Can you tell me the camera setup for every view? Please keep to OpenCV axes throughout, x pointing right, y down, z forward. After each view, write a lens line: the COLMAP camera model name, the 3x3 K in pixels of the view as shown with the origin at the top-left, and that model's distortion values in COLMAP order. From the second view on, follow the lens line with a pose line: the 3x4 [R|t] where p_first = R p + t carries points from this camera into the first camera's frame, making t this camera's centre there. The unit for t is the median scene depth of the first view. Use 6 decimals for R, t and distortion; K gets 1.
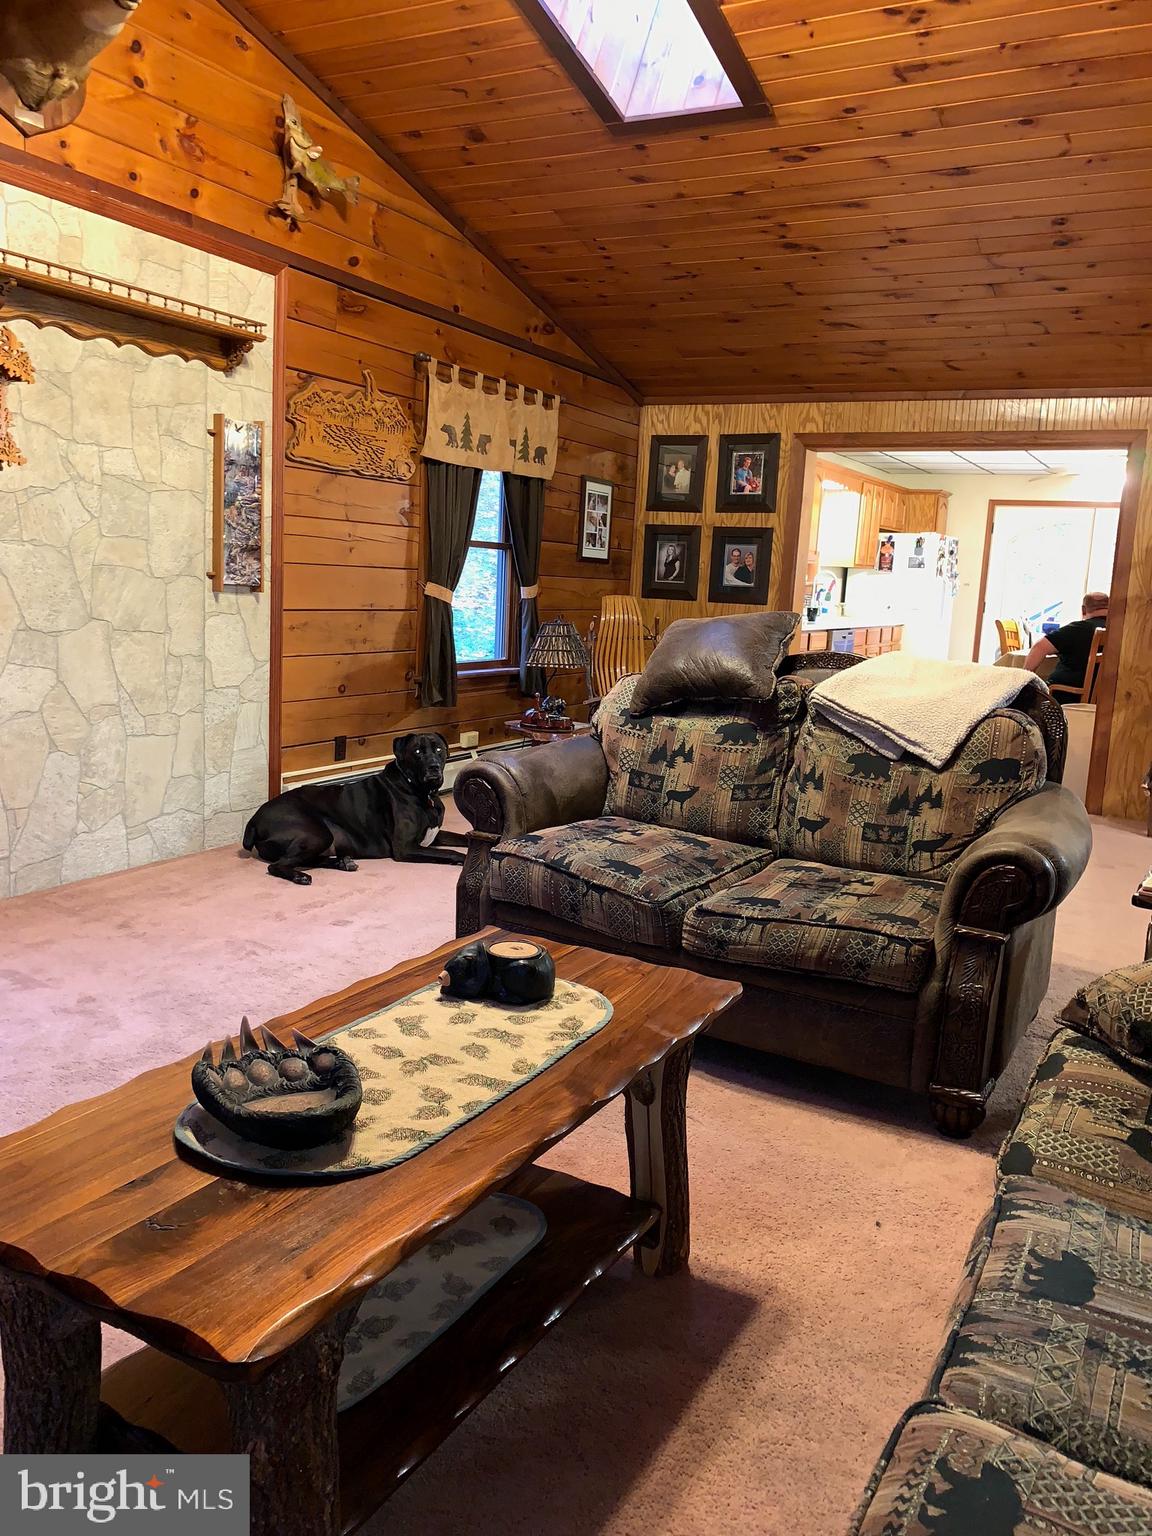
lens RADIAL K [[1202.5, 0, 573.8], [0, 1202.5, 770.3], [0, 0, 1]] dist [0.013816, 0.001829]
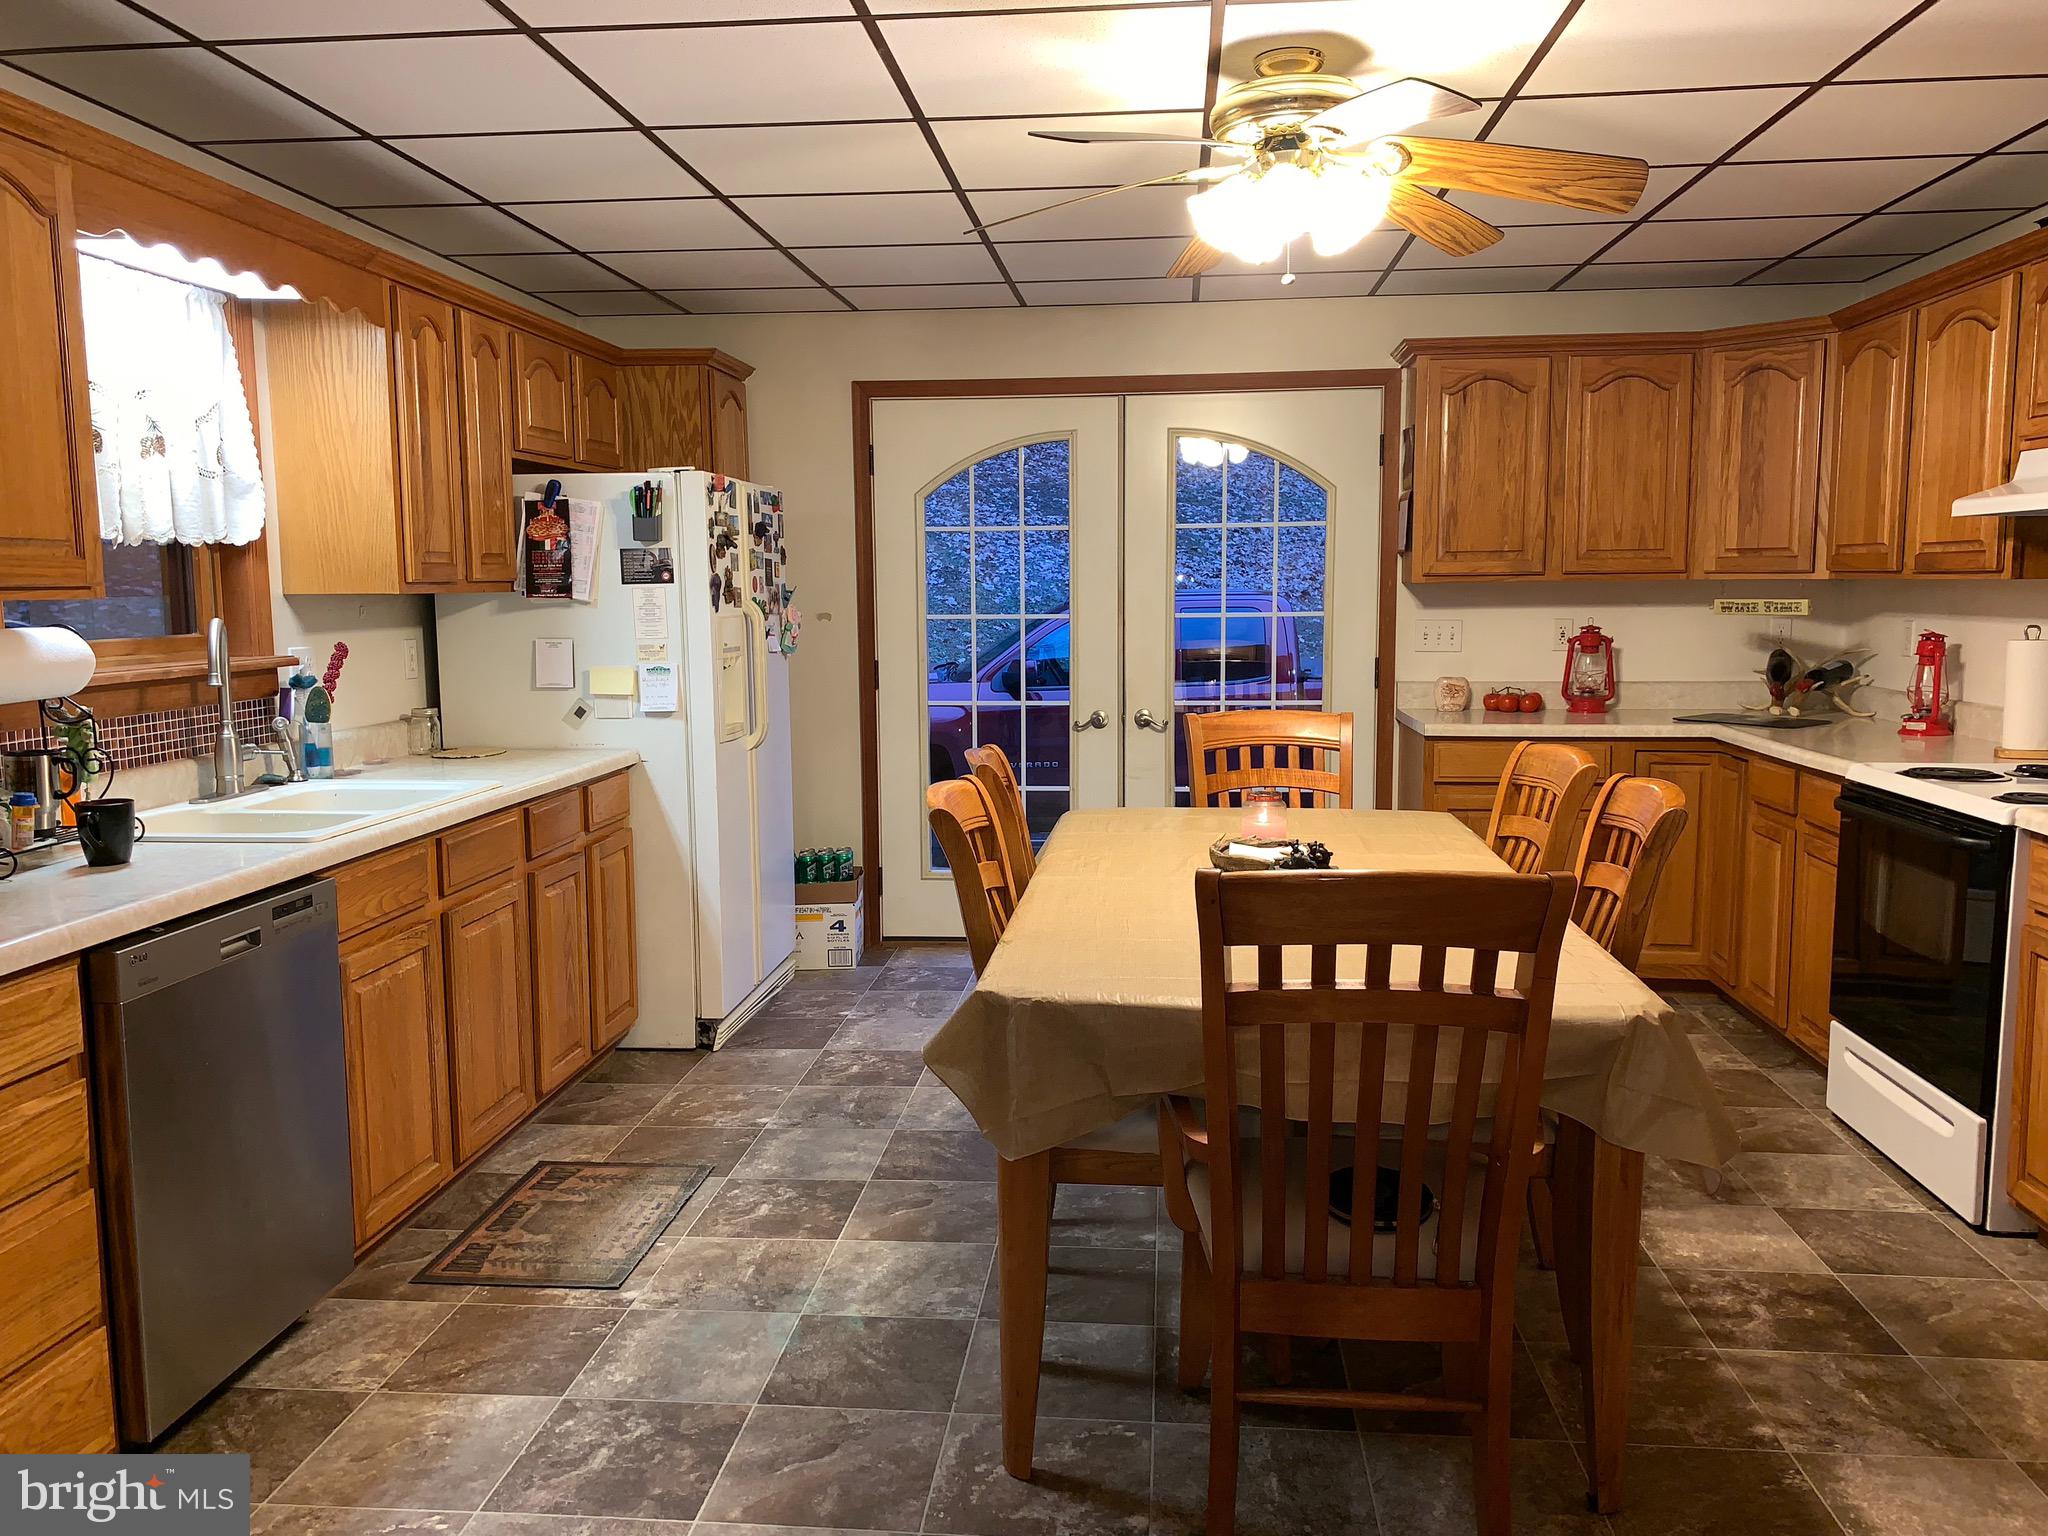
lens RADIAL K [[1603.3, 0, 1025.8], [0, 1603.3, 768.8], [0, 0, 1]] dist [0.013816, 0.001829]
pose [[0.916962, -0.098390, 0.386652, 0.208026], [0.114605, 0.993228, -0.019048, -0.100911], [-0.382160, 0.061779, 0.922029, 0.581386]]
